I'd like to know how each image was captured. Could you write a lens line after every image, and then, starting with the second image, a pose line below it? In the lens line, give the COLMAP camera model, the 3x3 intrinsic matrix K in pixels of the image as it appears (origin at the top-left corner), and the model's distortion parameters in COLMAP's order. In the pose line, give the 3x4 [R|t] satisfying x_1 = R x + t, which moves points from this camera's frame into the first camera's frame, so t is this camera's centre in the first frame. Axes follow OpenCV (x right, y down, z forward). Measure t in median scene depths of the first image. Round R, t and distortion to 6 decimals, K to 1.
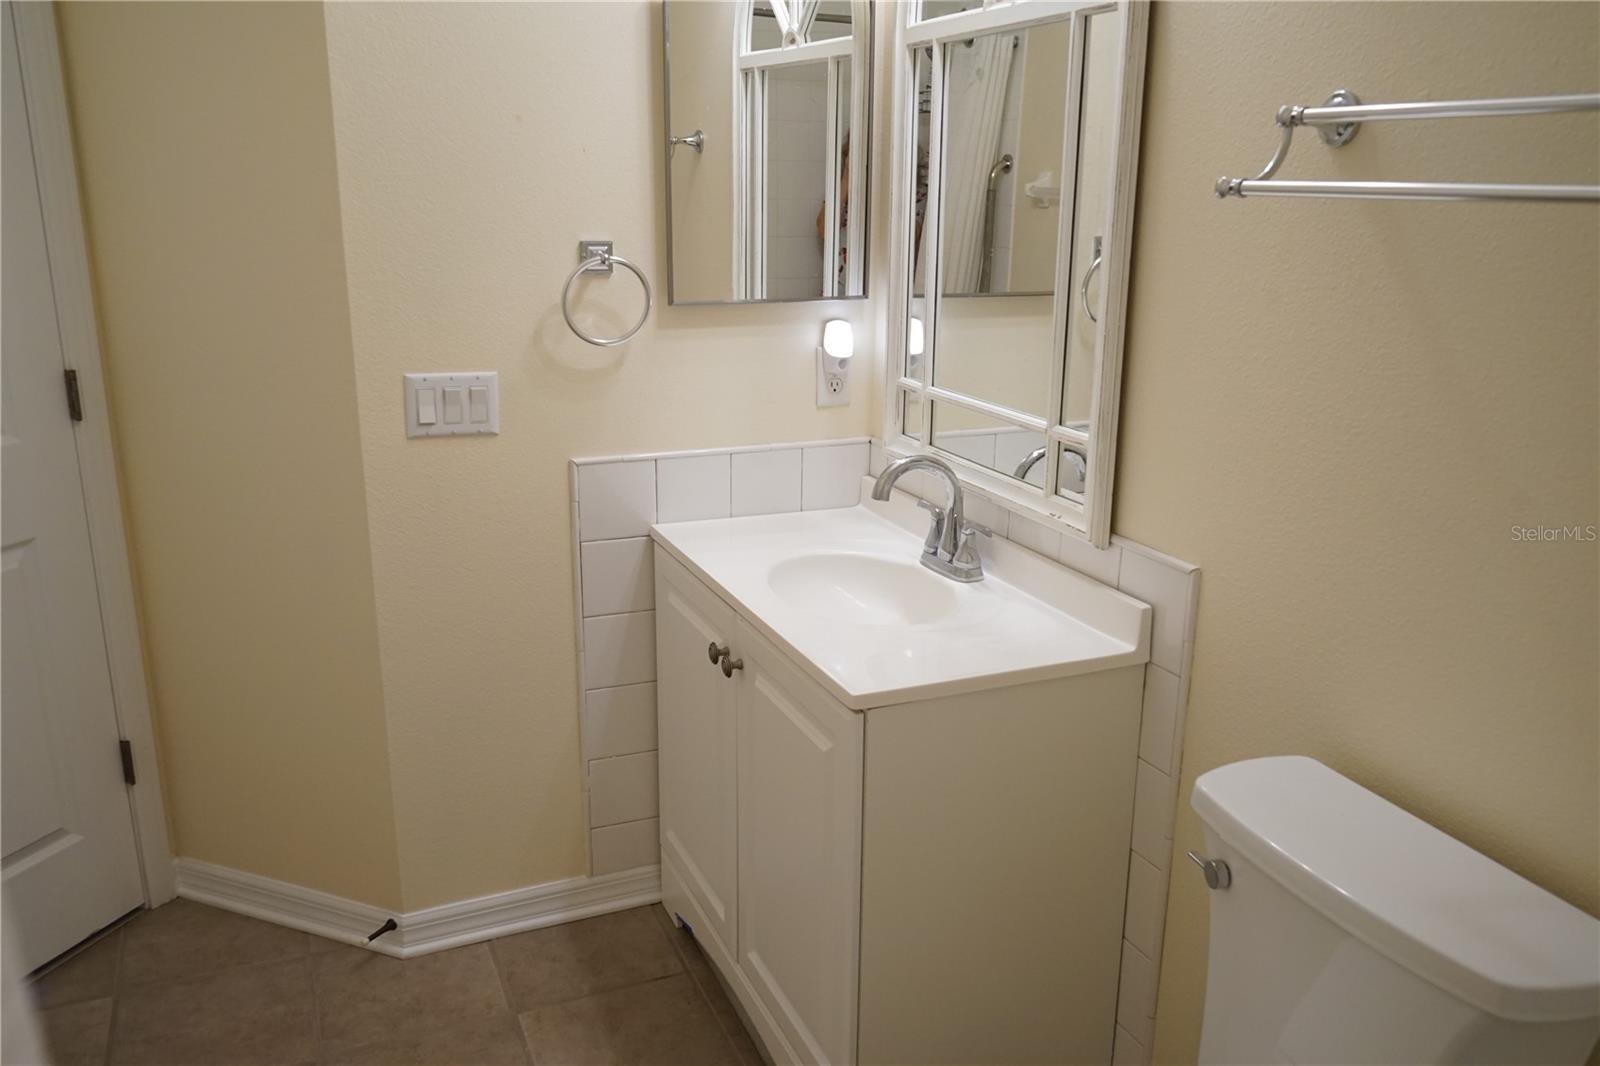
lens RADIAL K [[1273.6, 0, 800.8], [0, 1273.6, 531.6], [0, 0, 1]] dist [-0.010097, 0.008742]
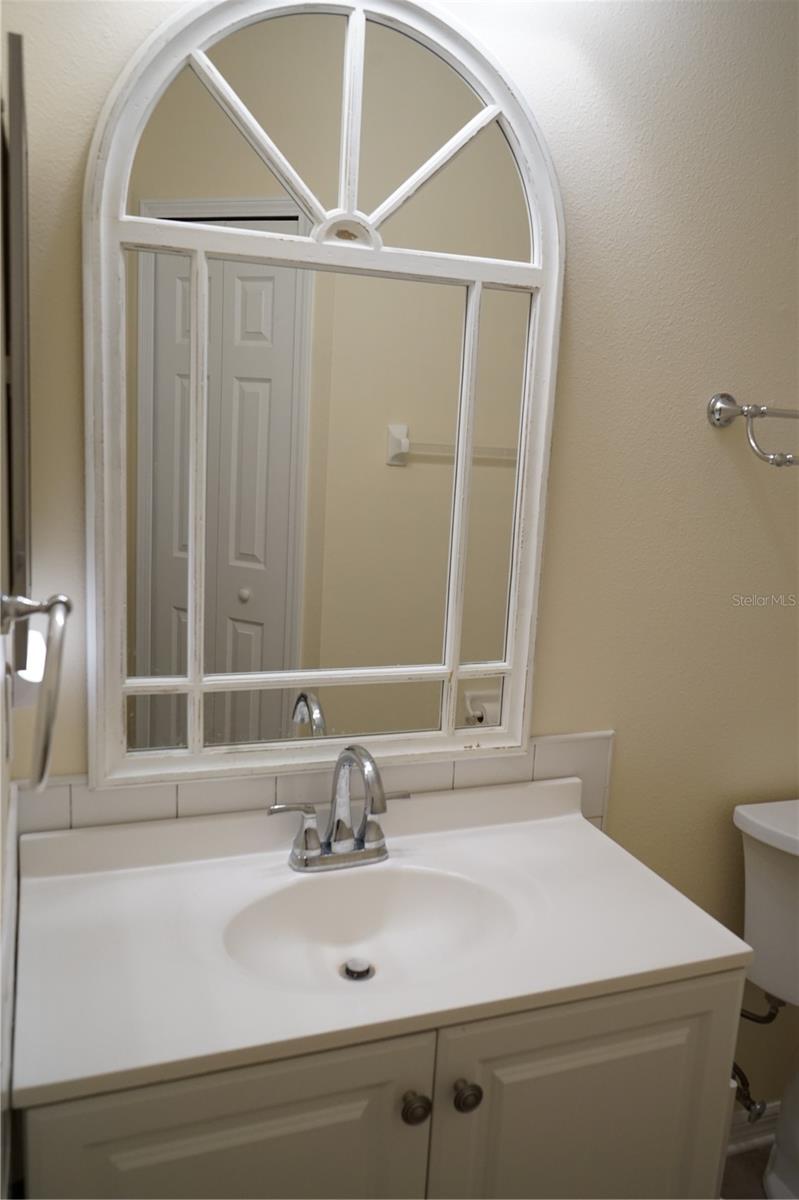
lens RADIAL K [[955.2, 0, 400.1], [0, 955.2, 602.3], [0, 0, 1]] dist [-0.010097, 0.008742]
pose [[0.031764, -0.198229, 0.979641, -0.573739], [0.210101, 0.959560, 0.187353, -0.297158], [-0.977164, 0.199873, 0.072128, 0.997759]]
